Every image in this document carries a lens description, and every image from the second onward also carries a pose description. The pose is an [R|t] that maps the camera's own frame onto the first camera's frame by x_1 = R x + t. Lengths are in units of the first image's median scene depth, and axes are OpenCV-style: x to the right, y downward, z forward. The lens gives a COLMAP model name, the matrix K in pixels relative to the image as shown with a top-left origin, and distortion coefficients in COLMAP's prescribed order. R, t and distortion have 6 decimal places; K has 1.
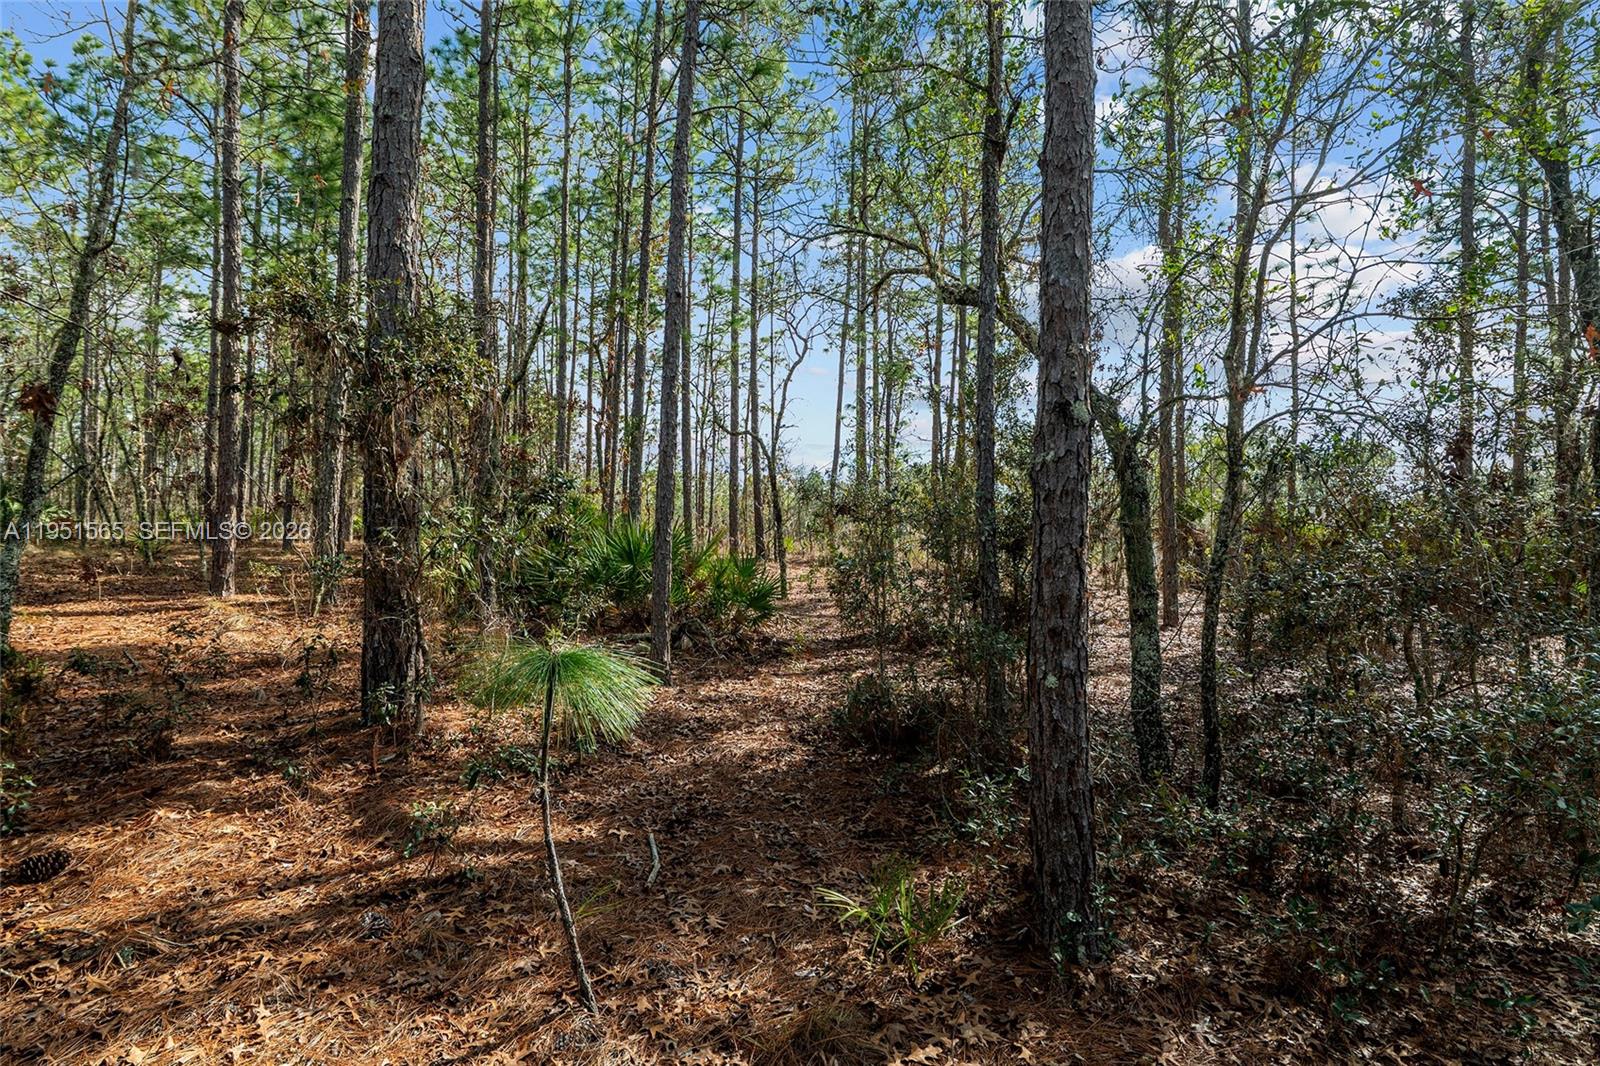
lens RADIAL K [[842.1, 0, 801.8], [0, 842.1, 531.1], [0, 0, 1]] dist [-0.000055, -0.000503]
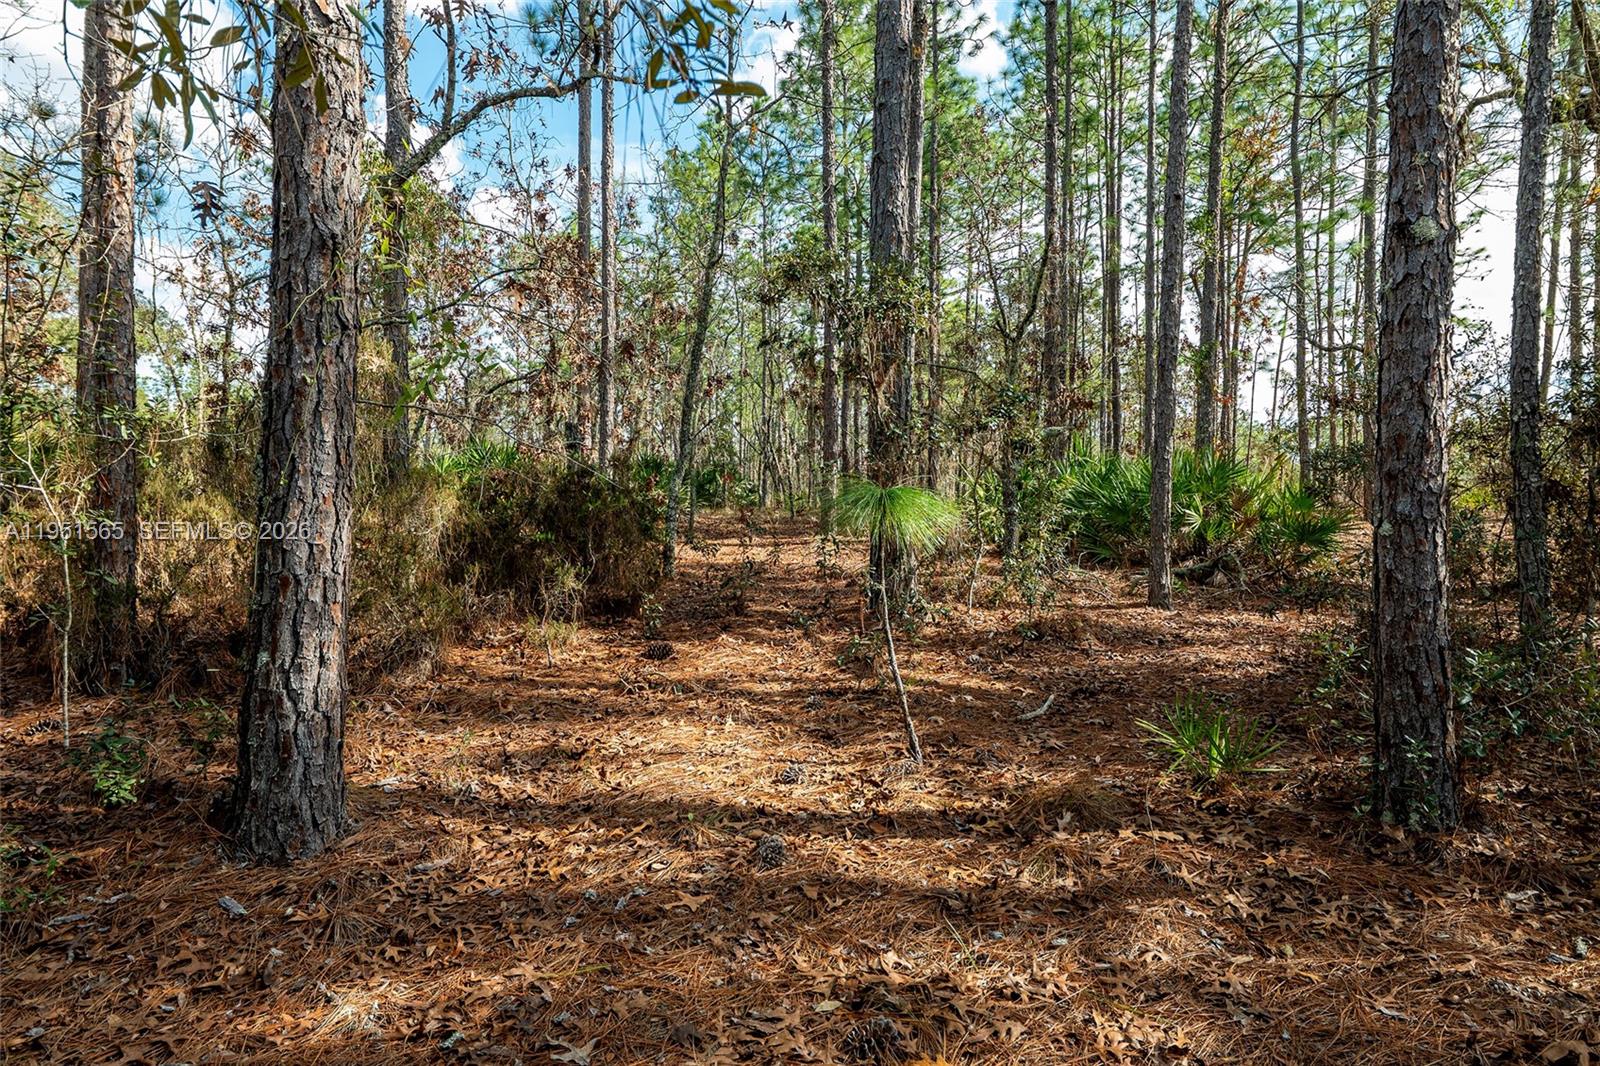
lens RADIAL K [[963.3, 0, 798.2], [0, 963.3, 531.2], [0, 0, 1]] dist [0.002201, 0.000141]
pose [[0.763394, -0.008488, -0.645878, 0.409733], [0.020838, 0.999717, 0.011492, 0.131122], [0.645597, -0.022231, 0.763354, -0.186634]]
